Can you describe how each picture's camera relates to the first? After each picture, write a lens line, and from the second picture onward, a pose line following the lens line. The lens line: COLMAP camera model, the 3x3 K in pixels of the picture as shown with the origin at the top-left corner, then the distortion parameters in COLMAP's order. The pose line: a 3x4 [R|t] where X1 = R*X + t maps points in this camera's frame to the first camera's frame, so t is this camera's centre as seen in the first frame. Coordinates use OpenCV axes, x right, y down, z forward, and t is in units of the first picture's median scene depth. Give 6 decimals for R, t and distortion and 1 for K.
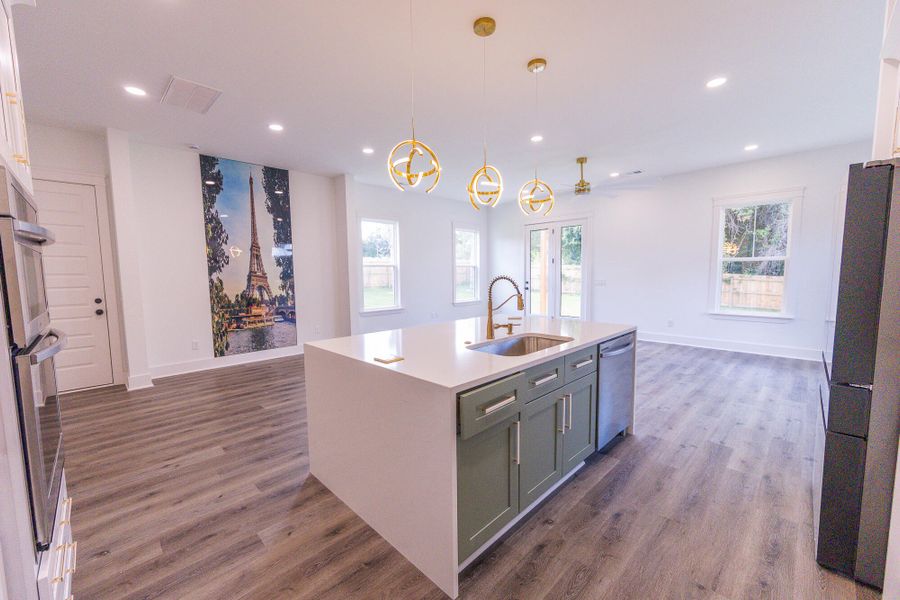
lens RADIAL K [[362.1, 0, 450.0], [0, 362.1, 300.0], [0, 0, 1]] dist [0.001478, 0.000124]
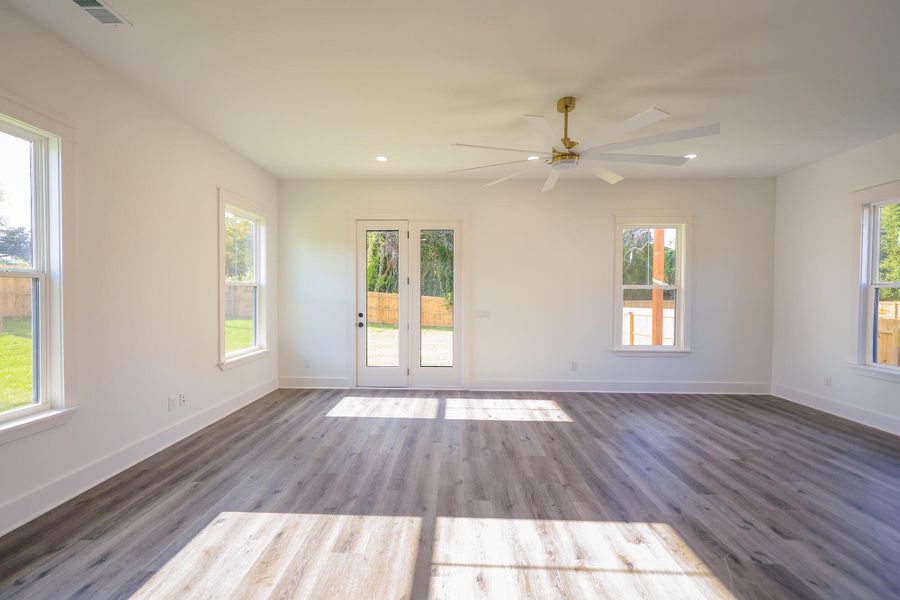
lens RADIAL K [[362.1, 0, 450.0], [0, 362.1, 300.0], [0, 0, 1]] dist [0.001478, 0.000124]
pose [[0.724752, 0.003725, 0.689000, -0.151740], [0.039946, 0.998076, -0.047415, -0.061437], [-0.687851, 0.061887, 0.723208, 0.737831]]
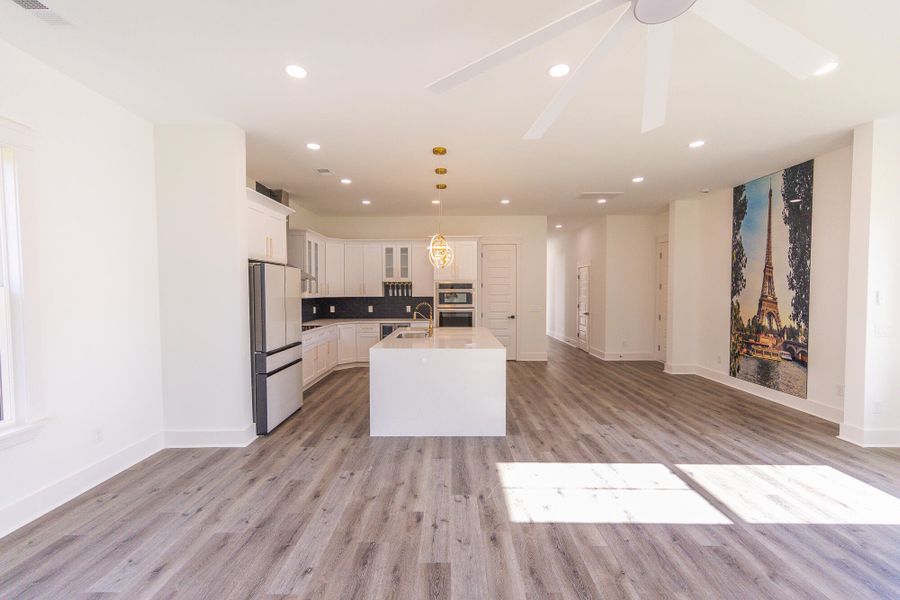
lens RADIAL K [[362.1, 0, 450.0], [0, 362.1, 300.0], [0, 0, 1]] dist [0.001478, 0.000124]
pose [[-0.712147, 0.033894, -0.701211, 0.633695], [-0.043145, 0.994833, 0.091905, -0.116900], [0.700703, 0.095704, -0.707005, 1.096245]]
